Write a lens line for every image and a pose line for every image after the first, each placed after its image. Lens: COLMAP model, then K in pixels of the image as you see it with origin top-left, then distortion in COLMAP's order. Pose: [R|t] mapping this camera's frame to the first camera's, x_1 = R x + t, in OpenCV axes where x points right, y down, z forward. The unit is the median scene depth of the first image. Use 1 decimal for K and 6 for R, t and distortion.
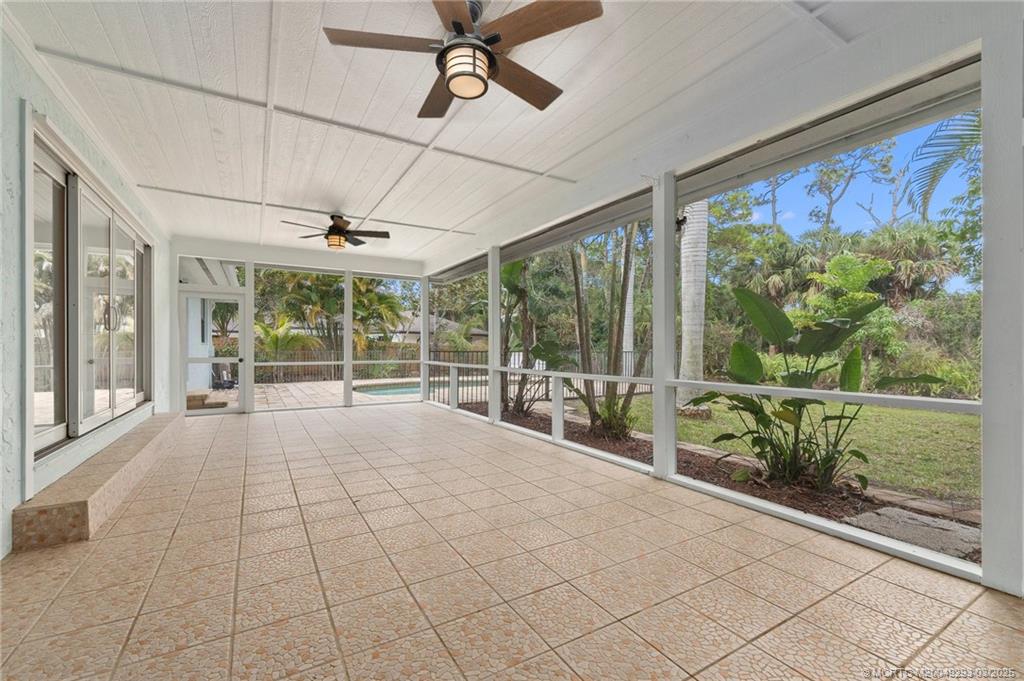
lens RADIAL K [[429.7, 0, 502.7], [0, 429.7, 348.6], [0, 0, 1]] dist [0.000927, 0.000030]
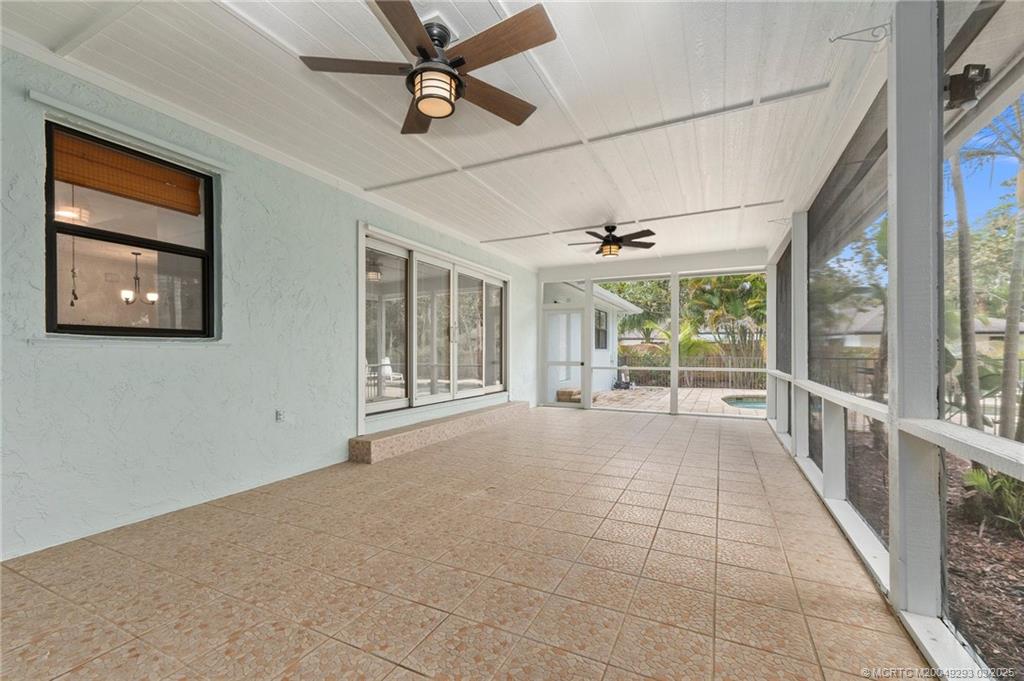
lens RADIAL K [[444.7, 0, 510.7], [0, 444.7, 351.1], [0, 0, 1]] dist [0.003239, 0.000540]
pose [[0.543076, -0.005355, -0.839667, 0.274460], [-0.001987, 0.999969, -0.007663, 0.000488], [0.839681, 0.005830, 0.543048, 0.161601]]
